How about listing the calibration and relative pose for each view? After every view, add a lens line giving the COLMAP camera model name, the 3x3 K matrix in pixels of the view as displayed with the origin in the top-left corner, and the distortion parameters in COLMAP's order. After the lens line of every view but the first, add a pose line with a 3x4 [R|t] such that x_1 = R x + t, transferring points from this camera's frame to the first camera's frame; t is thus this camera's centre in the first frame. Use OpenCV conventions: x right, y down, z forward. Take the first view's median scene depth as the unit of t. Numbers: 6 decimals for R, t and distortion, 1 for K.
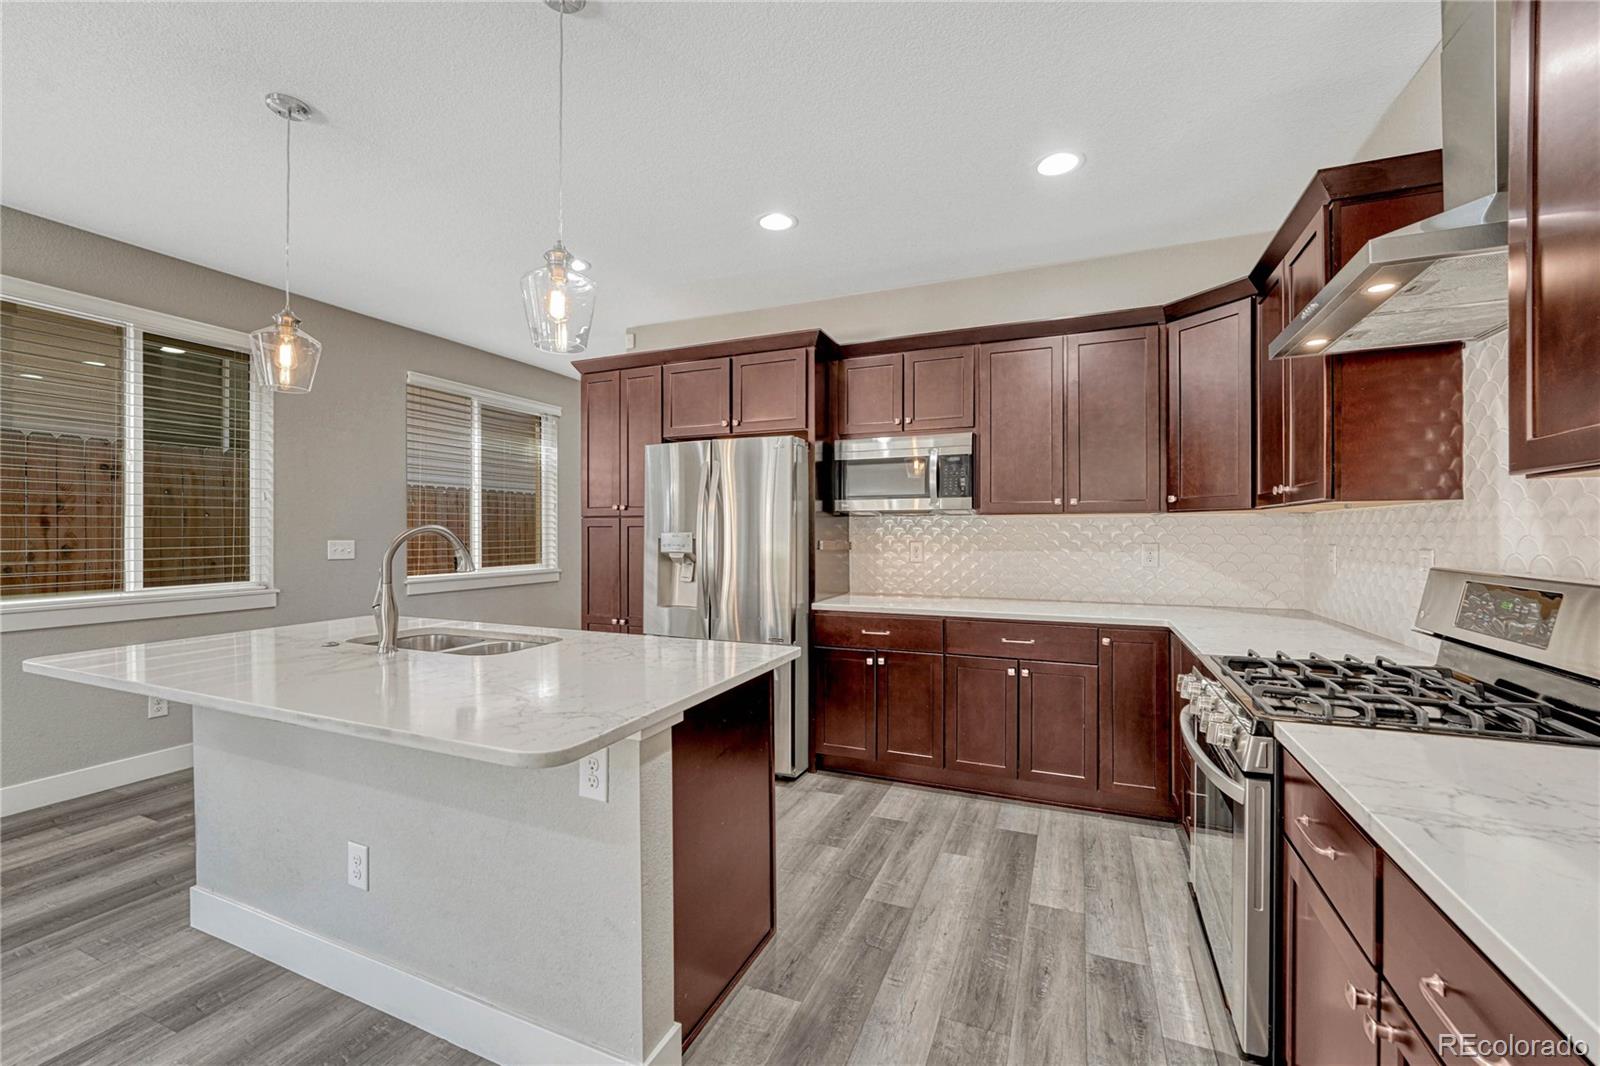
lens RADIAL K [[658.8, 0, 789.7], [0, 658.8, 529.9], [0, 0, 1]] dist [-0.010000, 0.000669]
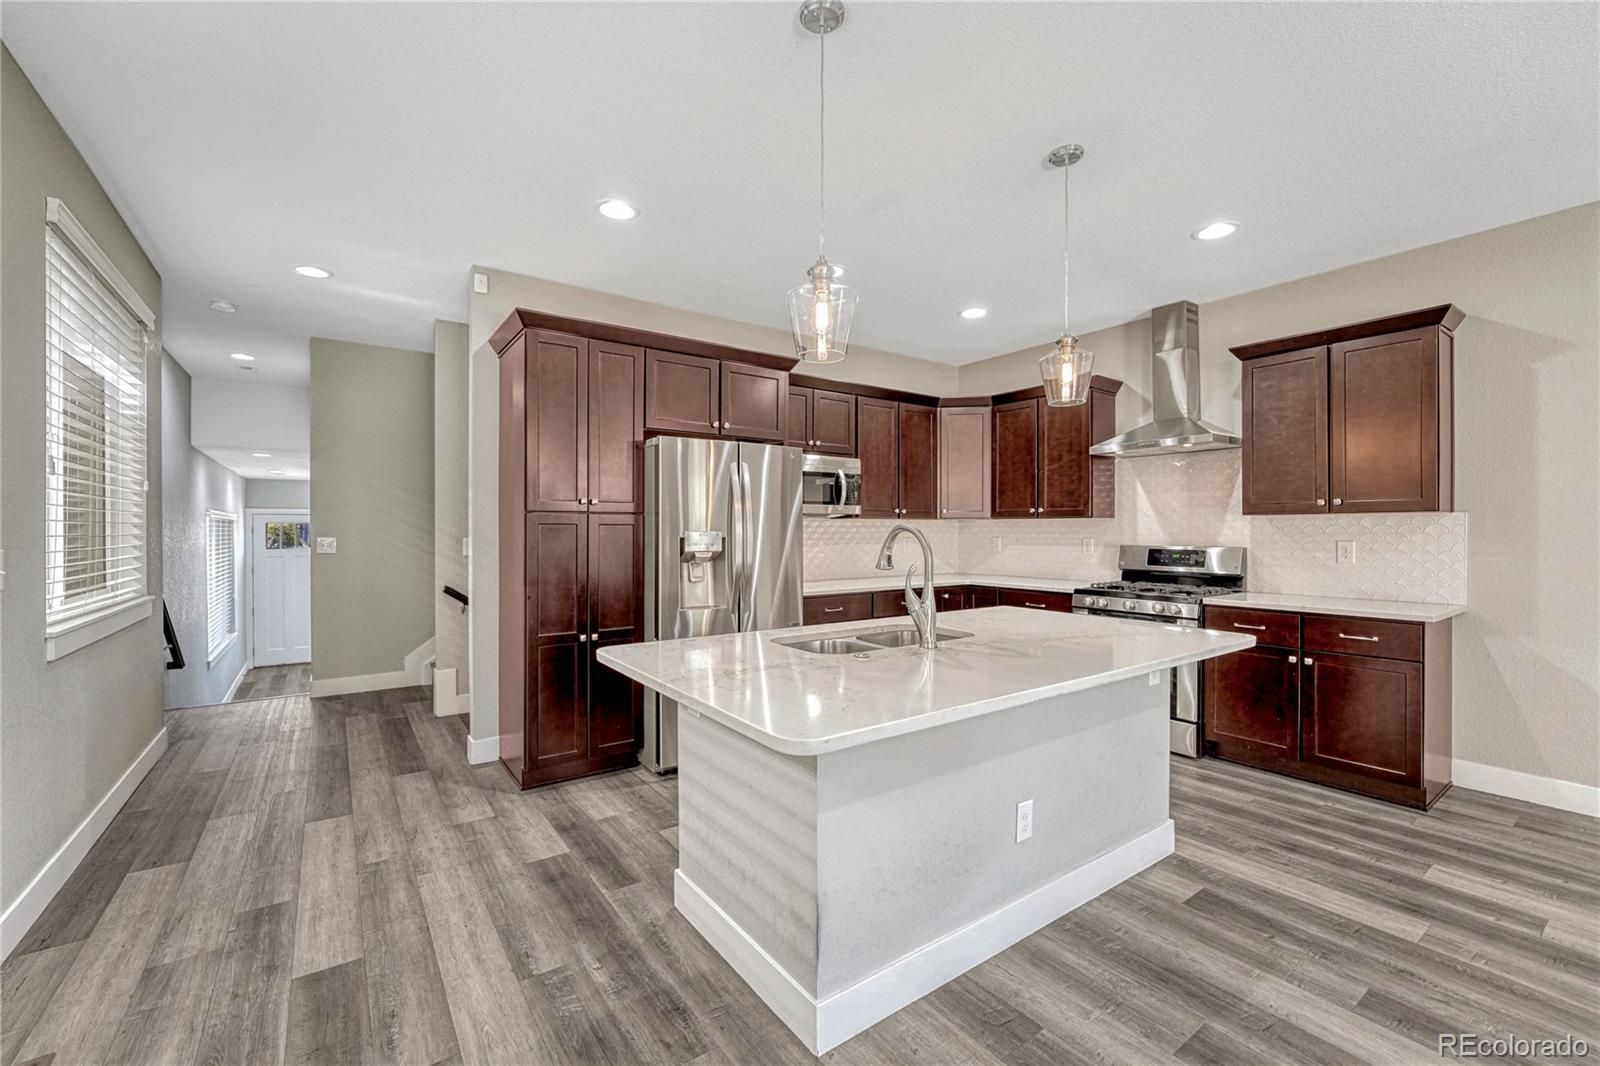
lens RADIAL K [[658.8, 0, 787.1], [0, 658.8, 529.0], [0, 0, 1]] dist [-0.010000, 0.000669]
pose [[0.528904, -0.007372, 0.848650, -0.972849], [0.002114, 0.999971, 0.007368, -0.006177], [-0.848679, -0.002103, 0.528904, 0.389218]]
